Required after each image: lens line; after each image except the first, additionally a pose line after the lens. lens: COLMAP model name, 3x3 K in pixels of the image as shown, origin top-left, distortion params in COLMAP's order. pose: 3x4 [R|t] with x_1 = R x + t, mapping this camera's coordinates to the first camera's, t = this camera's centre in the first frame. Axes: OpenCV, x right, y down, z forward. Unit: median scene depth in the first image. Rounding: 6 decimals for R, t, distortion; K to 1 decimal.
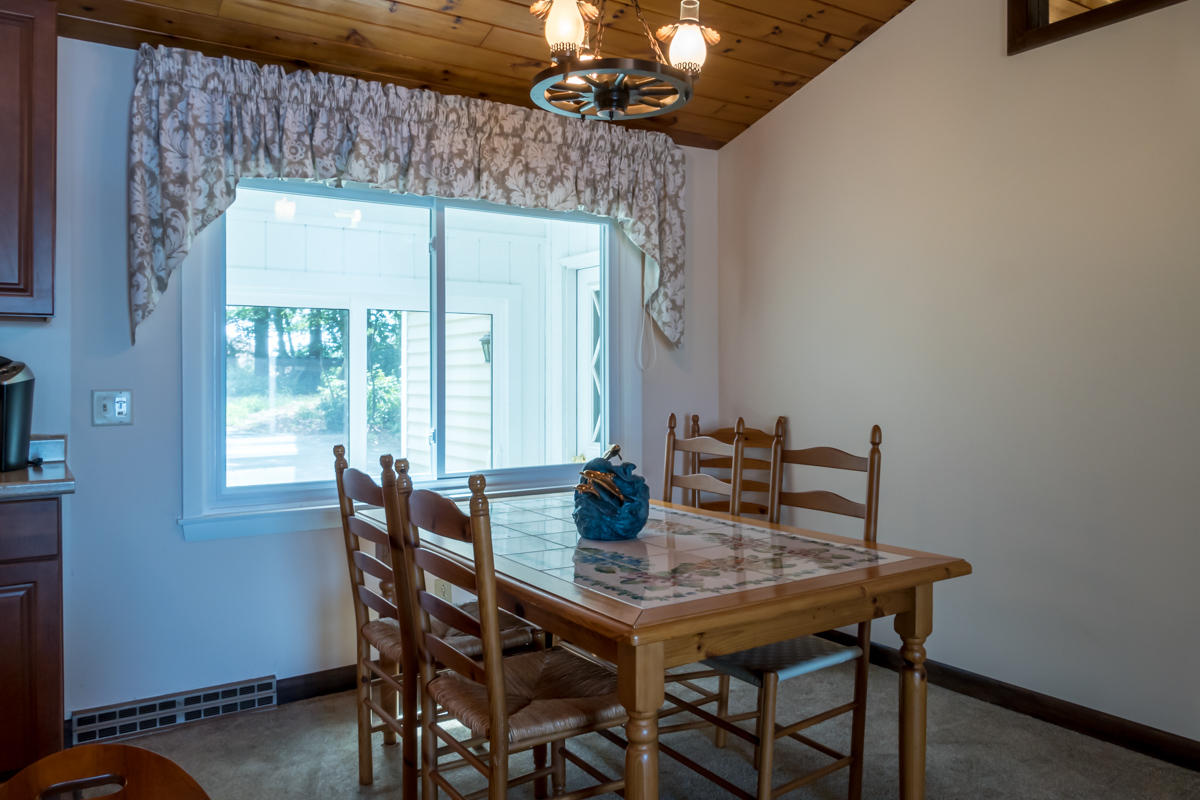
lens RADIAL K [[865.4, 0, 585.8], [0, 865.4, 397.4], [0, 0, 1]] dist [-0.011158, 0.000761]
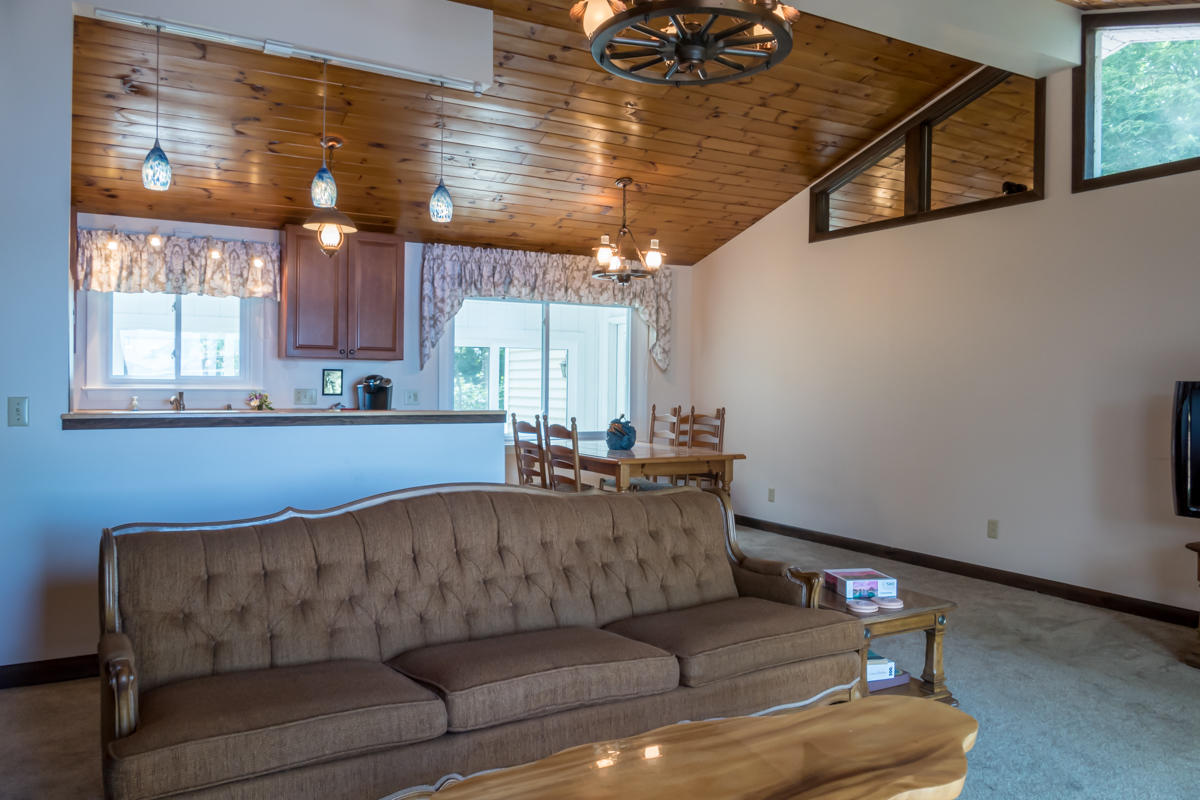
lens RADIAL K [[896.1, 0, 600.0], [0, 896.1, 400.0], [0, 0, 1]] dist [0.020920, 0.002270]
pose [[0.998664, 0.014377, -0.049629, 0.069624], [-0.014761, 0.999864, -0.007388, 0.024796], [0.049516, 0.008111, 0.998740, -1.178273]]
